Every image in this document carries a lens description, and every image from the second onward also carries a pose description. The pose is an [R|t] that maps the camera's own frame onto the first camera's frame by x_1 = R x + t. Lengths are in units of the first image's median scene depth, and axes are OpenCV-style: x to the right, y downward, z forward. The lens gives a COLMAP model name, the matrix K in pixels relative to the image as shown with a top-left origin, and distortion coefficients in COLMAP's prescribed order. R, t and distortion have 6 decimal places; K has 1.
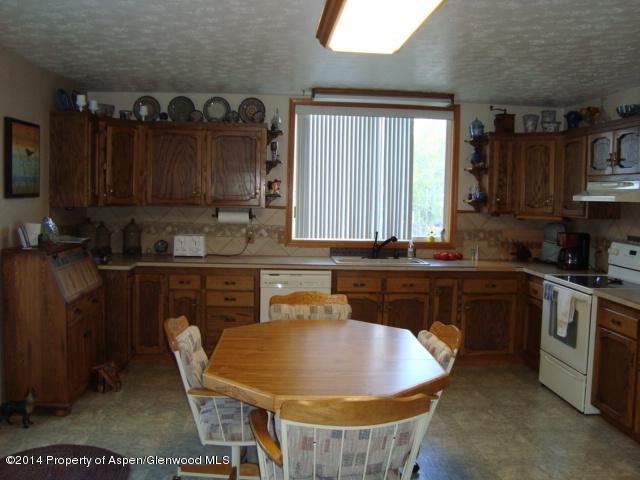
lens RADIAL K [[619.6, 0, 323.0], [0, 619.6, 236.8], [0, 0, 1]] dist [-0.141424, 0.000000]
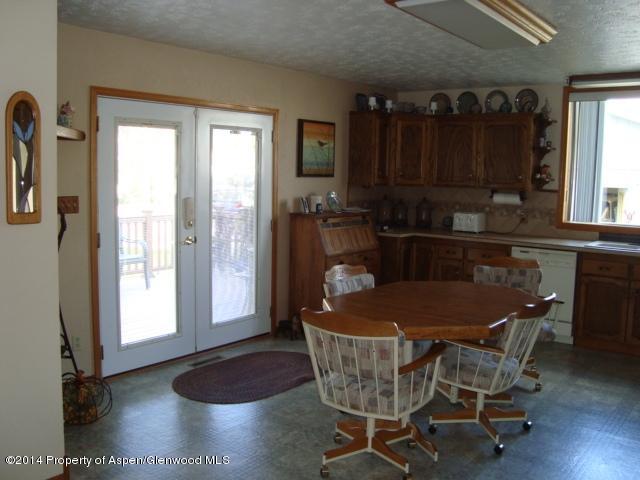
lens RADIAL K [[619.6, 0, 324.4], [0, 619.6, 236.3], [0, 0, 1]] dist [-0.141424, 0.000000]
pose [[0.750517, 0.062294, -0.657908, 0.349584], [-0.051728, 0.998030, 0.035490, 0.014101], [0.658823, 0.007397, 0.752261, -0.035170]]
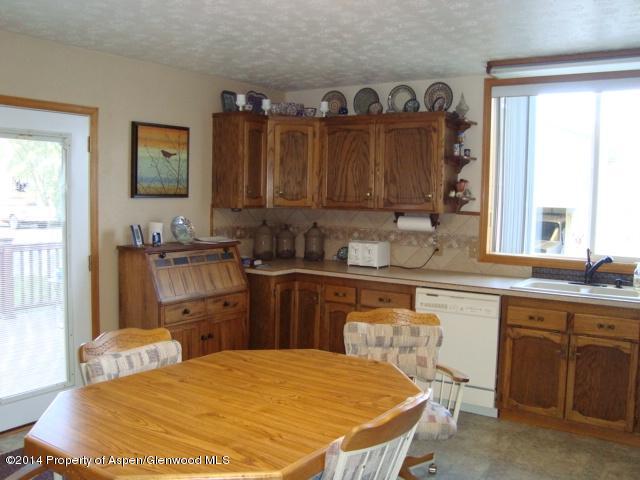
lens RADIAL K [[619.6, 0, 322.2], [0, 619.6, 242.3], [0, 0, 1]] dist [-0.141424, 0.000000]
pose [[0.789079, 0.041698, -0.612875, 0.292943], [-0.045479, 0.998921, 0.009409, -0.008549], [0.612606, 0.020448, 0.790124, 0.261006]]
